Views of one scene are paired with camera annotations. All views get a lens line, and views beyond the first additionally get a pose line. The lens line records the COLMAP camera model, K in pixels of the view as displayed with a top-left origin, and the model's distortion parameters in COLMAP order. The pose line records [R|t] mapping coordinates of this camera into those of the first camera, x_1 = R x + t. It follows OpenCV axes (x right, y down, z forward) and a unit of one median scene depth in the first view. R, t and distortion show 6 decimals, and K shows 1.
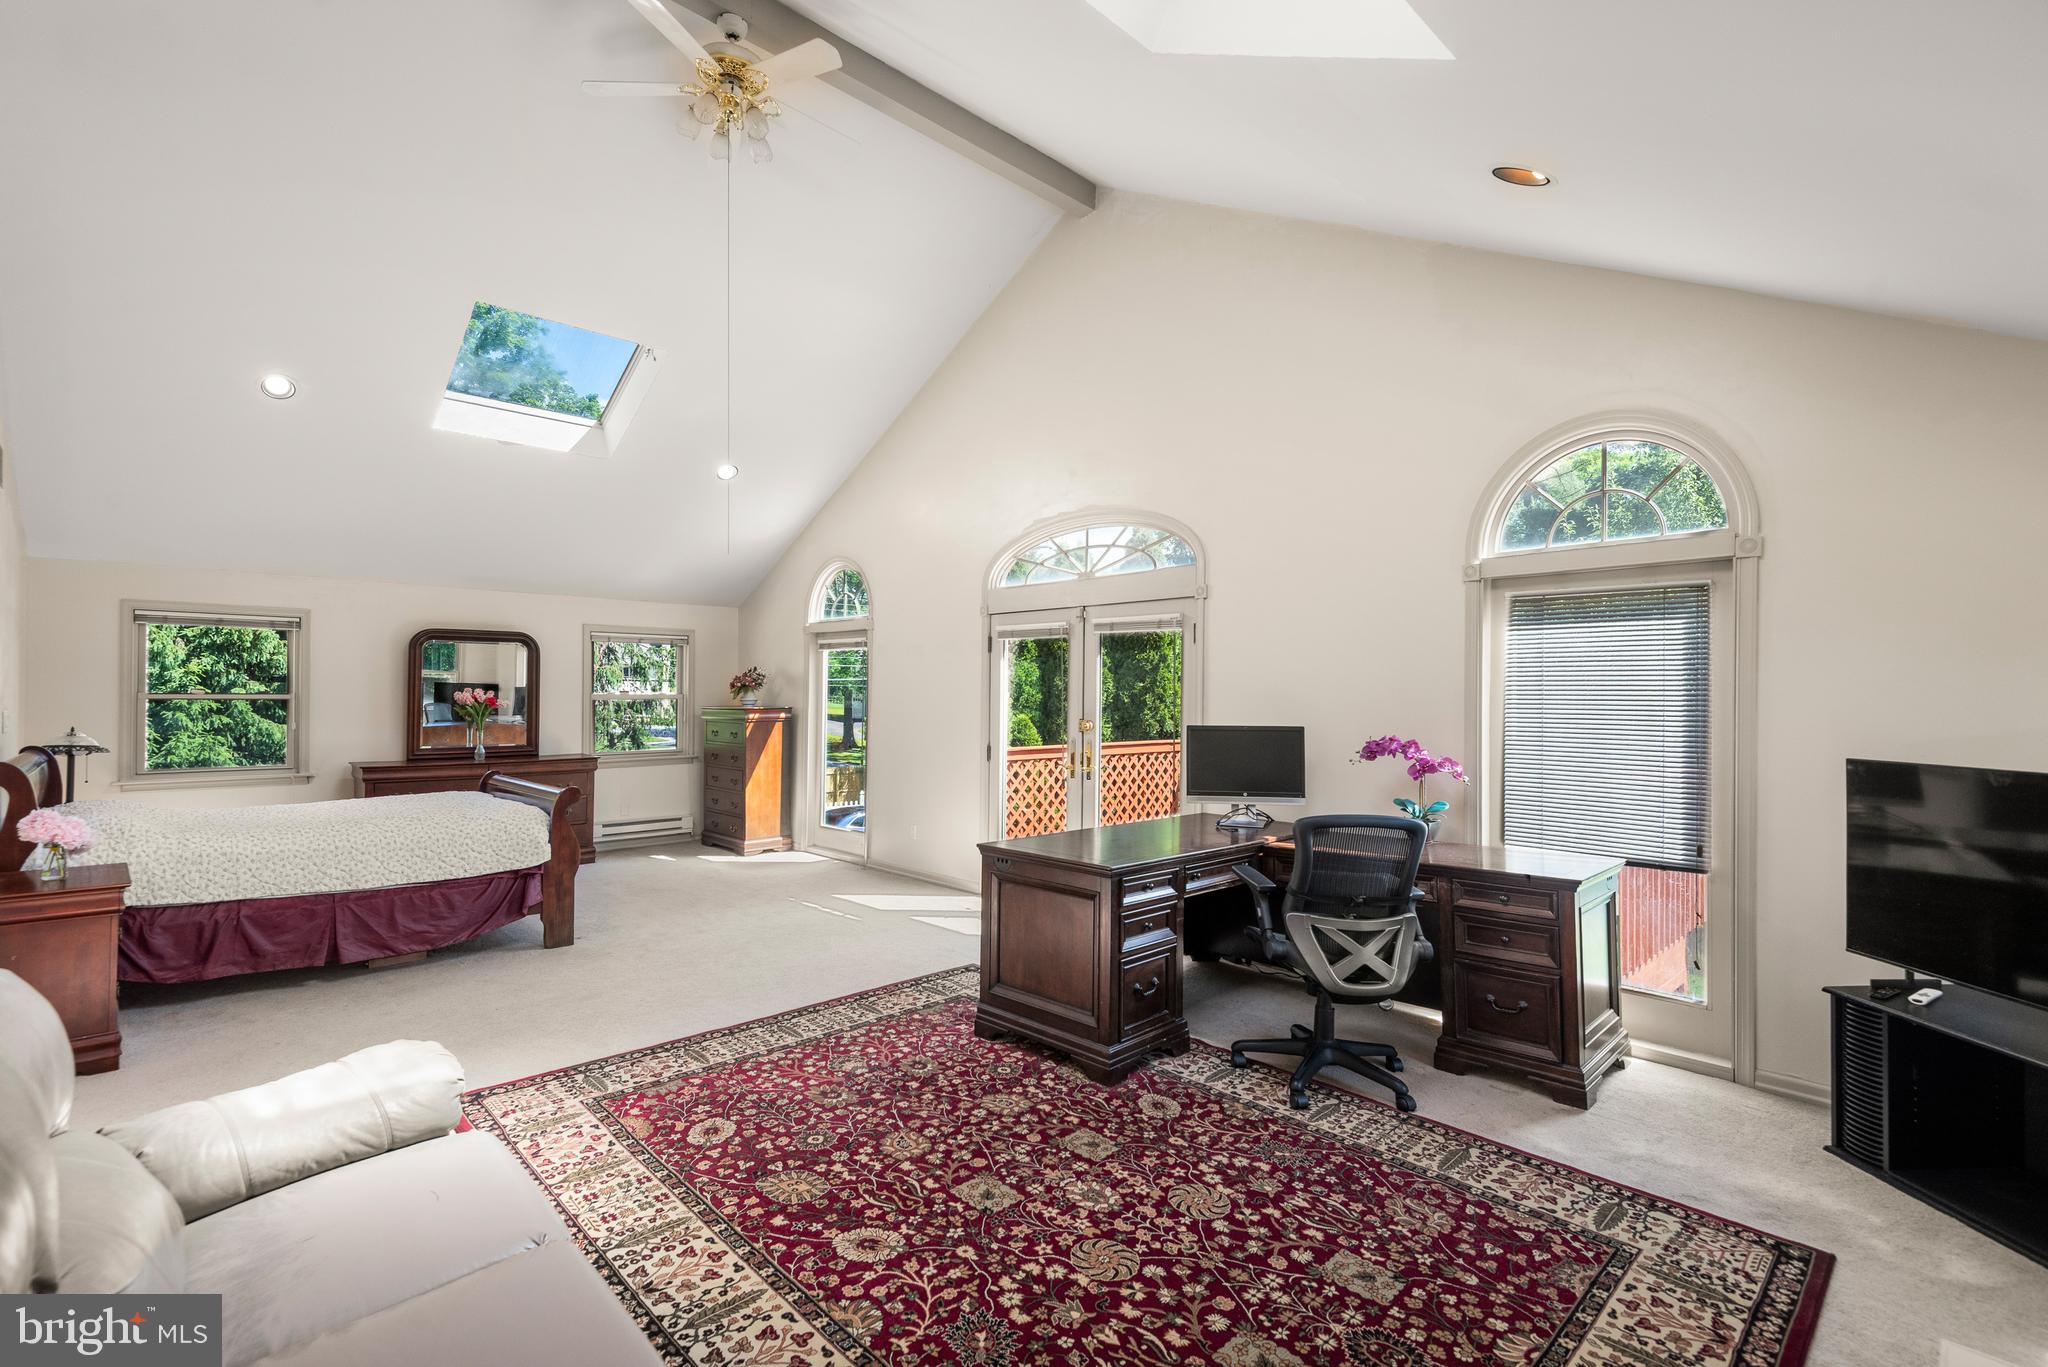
lens RADIAL K [[937.9, 0, 1029.8], [0, 937.9, 689.7], [0, 0, 1]] dist [0.037019, -0.015263]
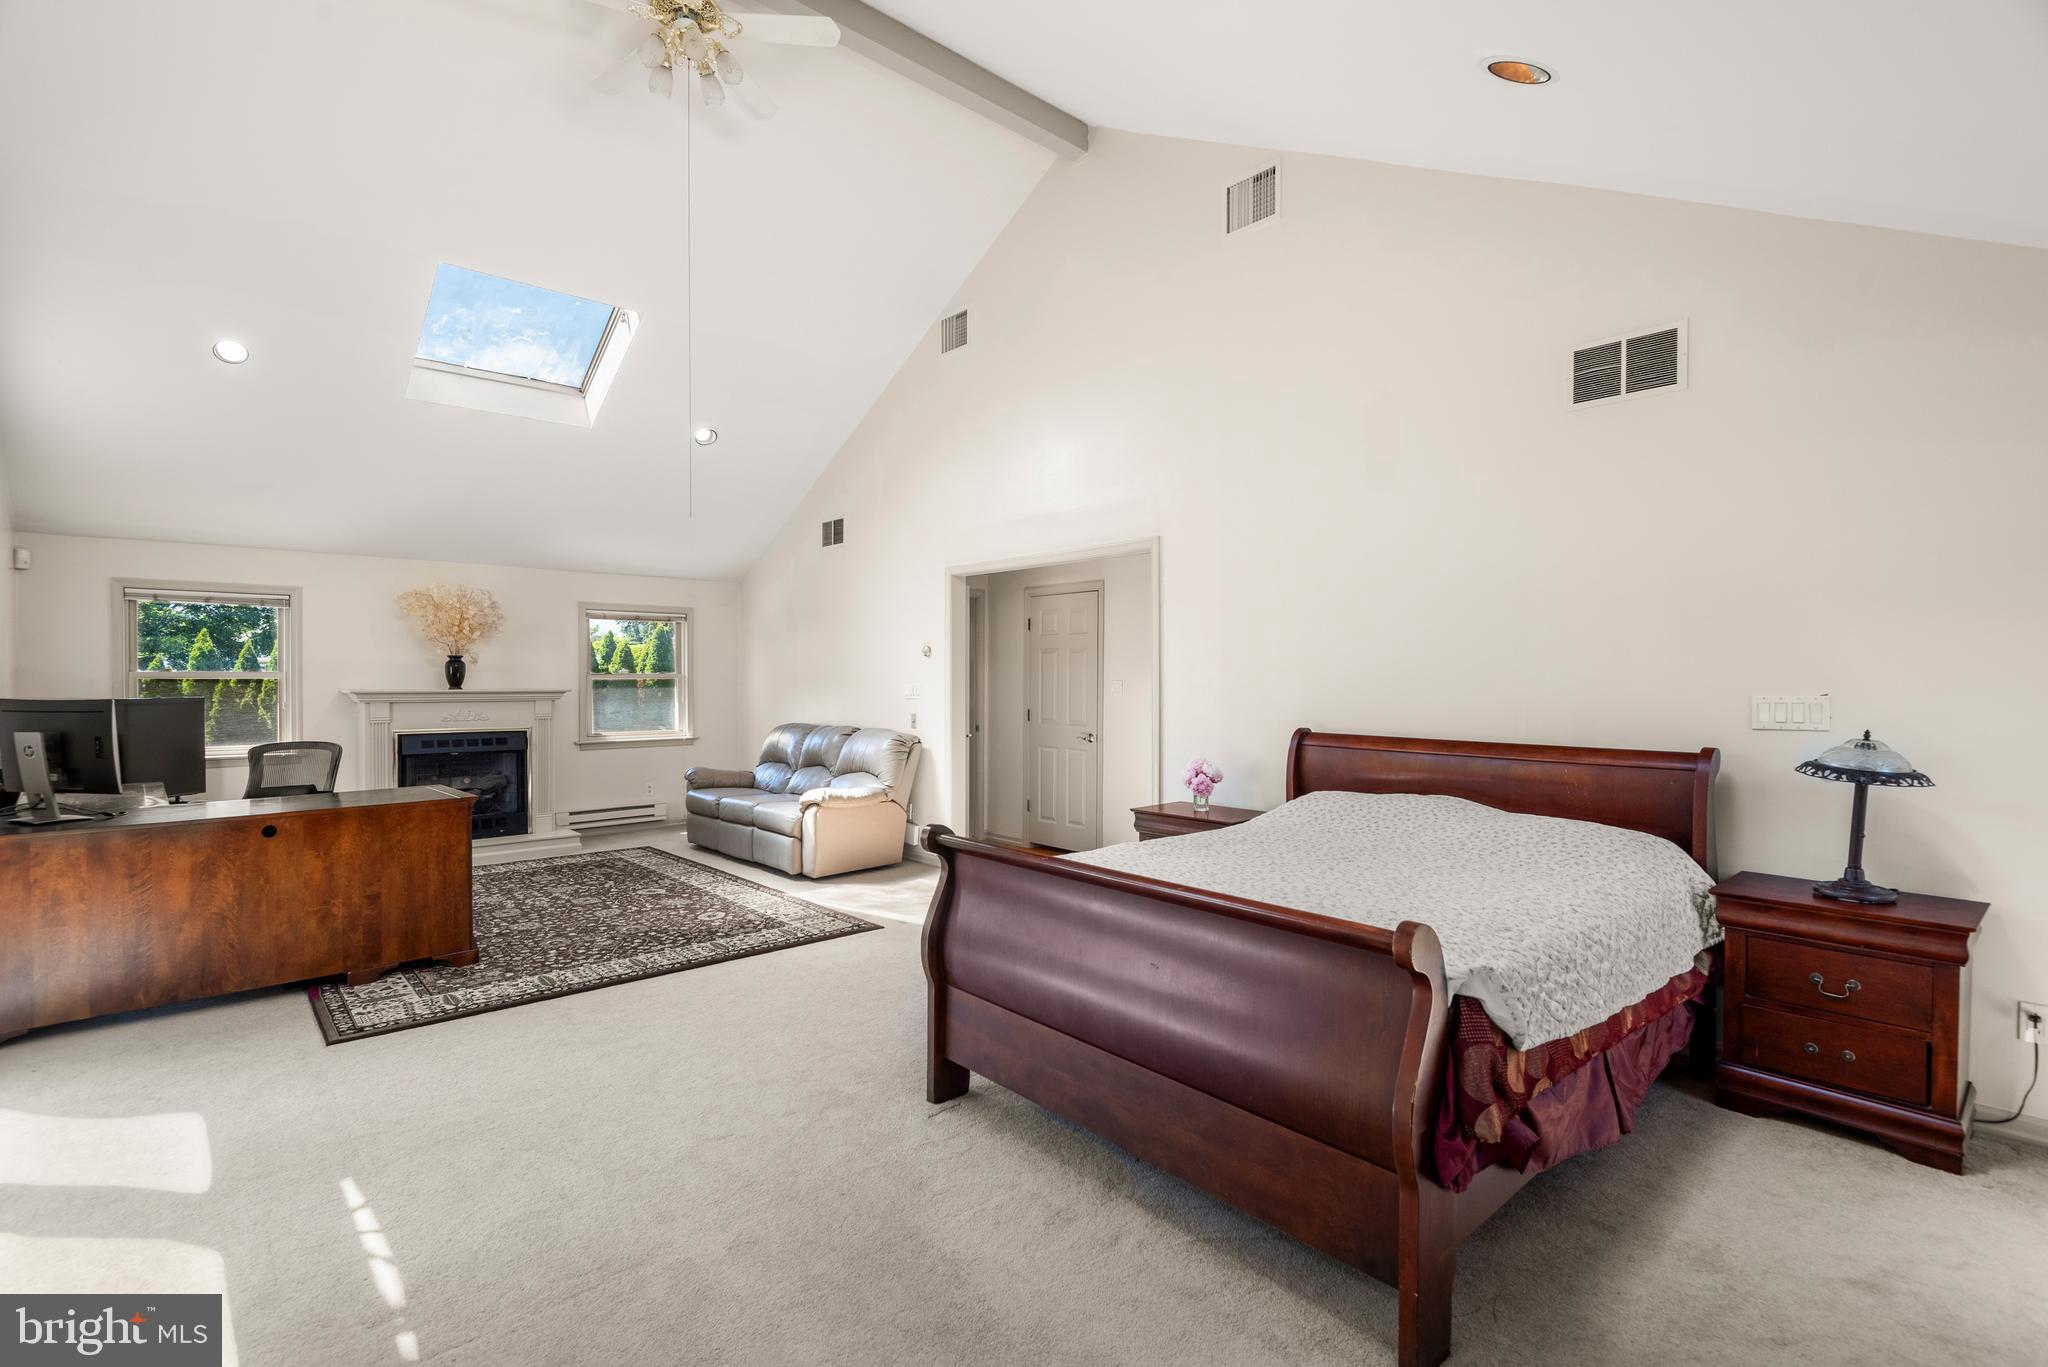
lens RADIAL K [[965.8, 0, 1036.9], [0, 965.8, 678.1], [0, 0, 1]] dist [0.014089, -0.004631]
pose [[-0.999557, -0.007808, 0.028711, -0.988074], [-0.007838, 0.999969, -0.000924, 0.022355], [-0.028703, -0.001149, -0.999587, 2.781043]]
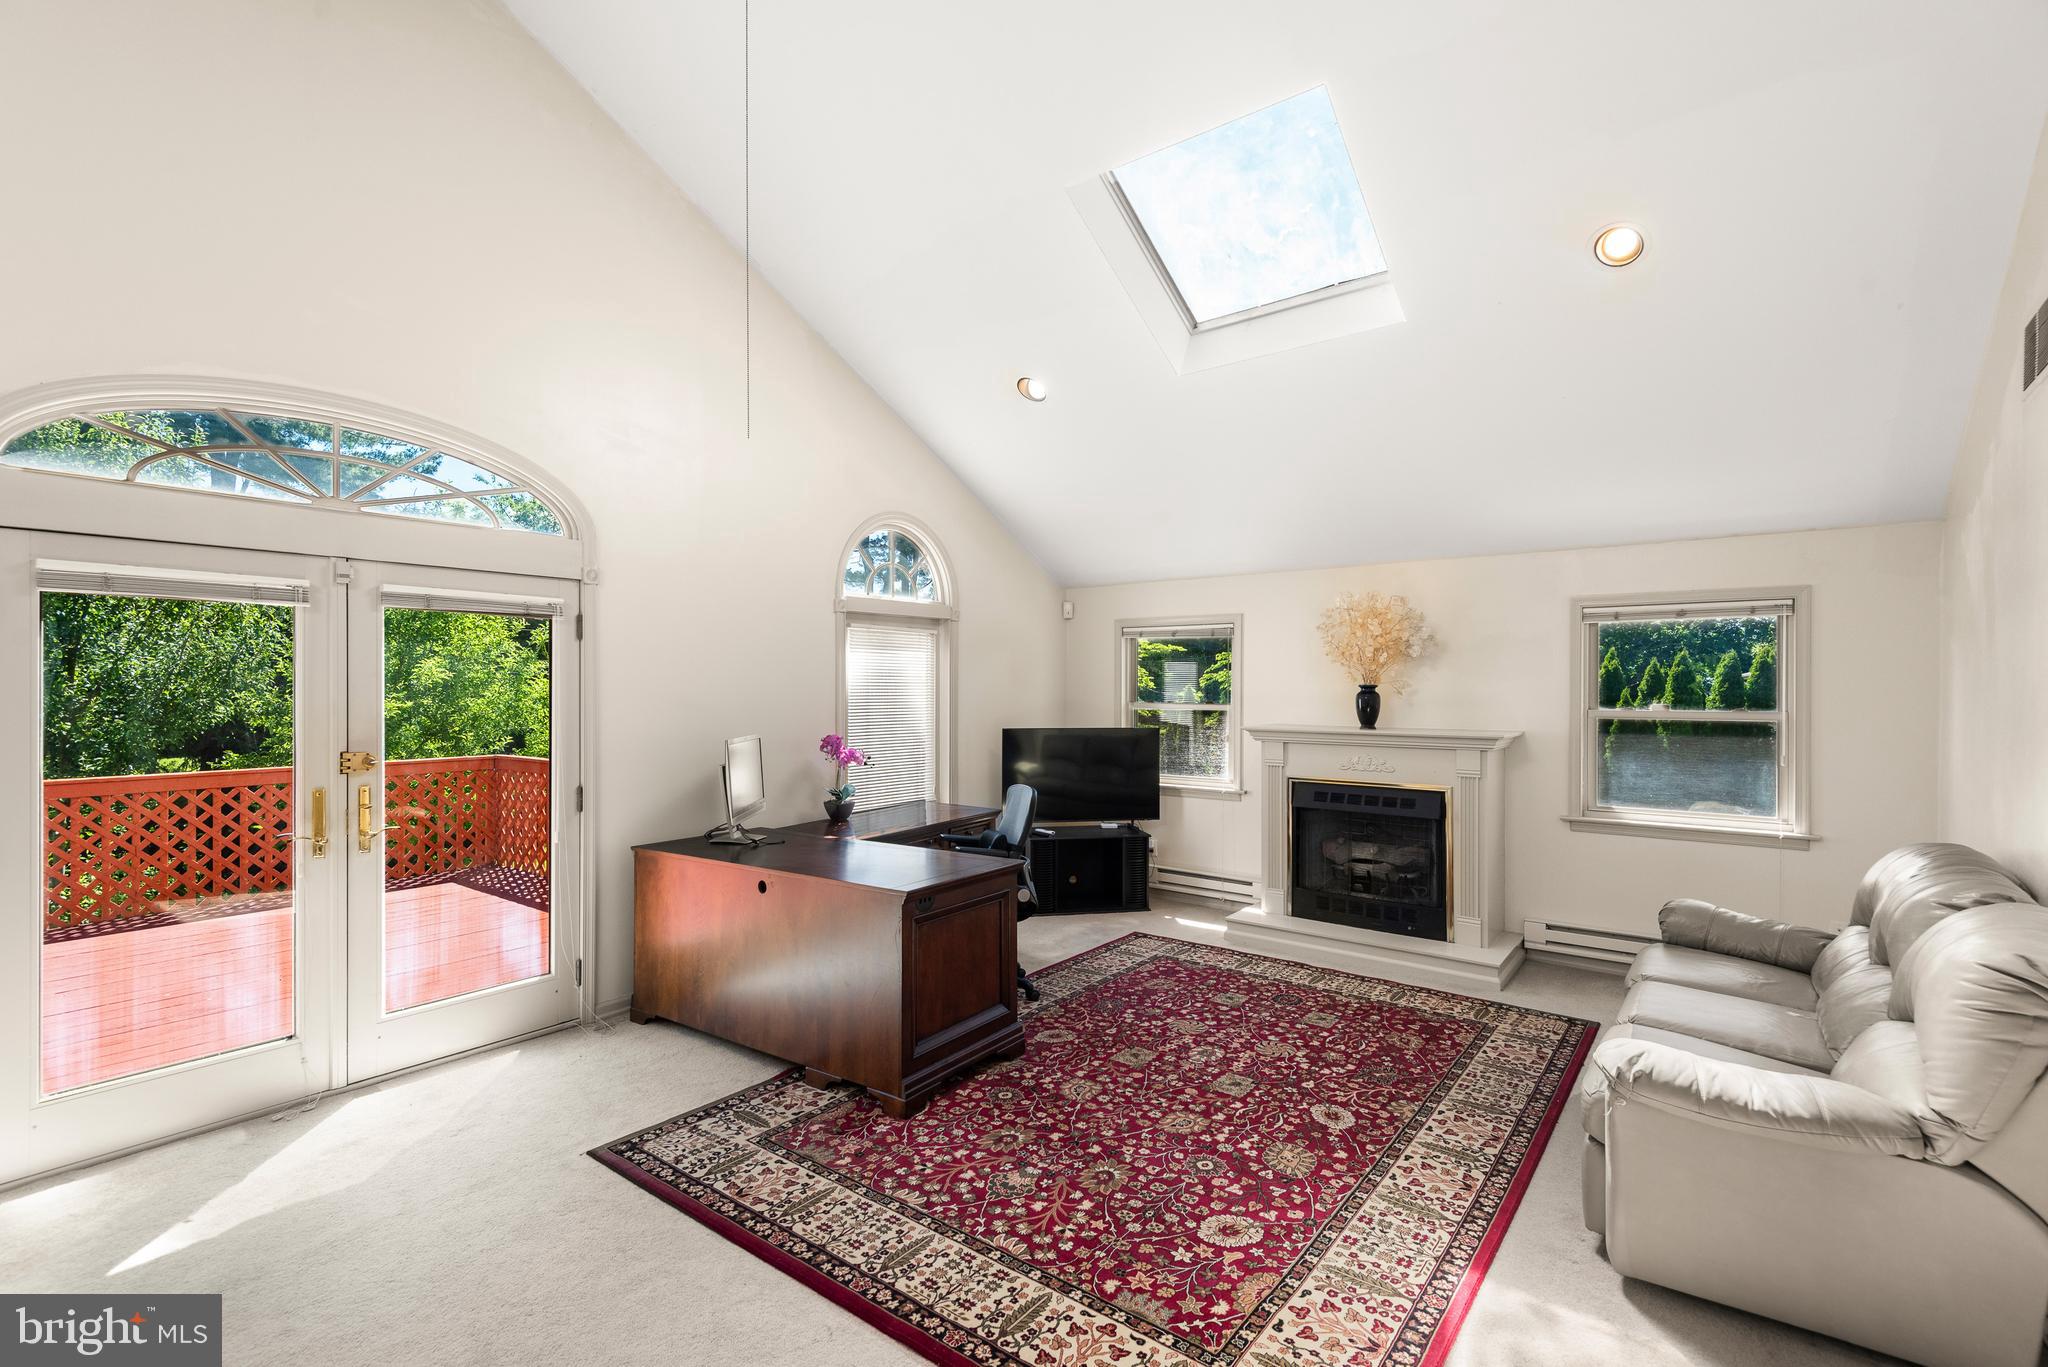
lens RADIAL K [[937.9, 0, 1011.5], [0, 937.9, 677.8], [0, 0, 1]] dist [0.037019, -0.015263]
pose [[-0.143138, -0.001739, 0.989701, -1.161890], [-0.006018, 0.999981, 0.000887, -0.035659], [-0.989684, -0.005829, -0.143146, 1.325277]]
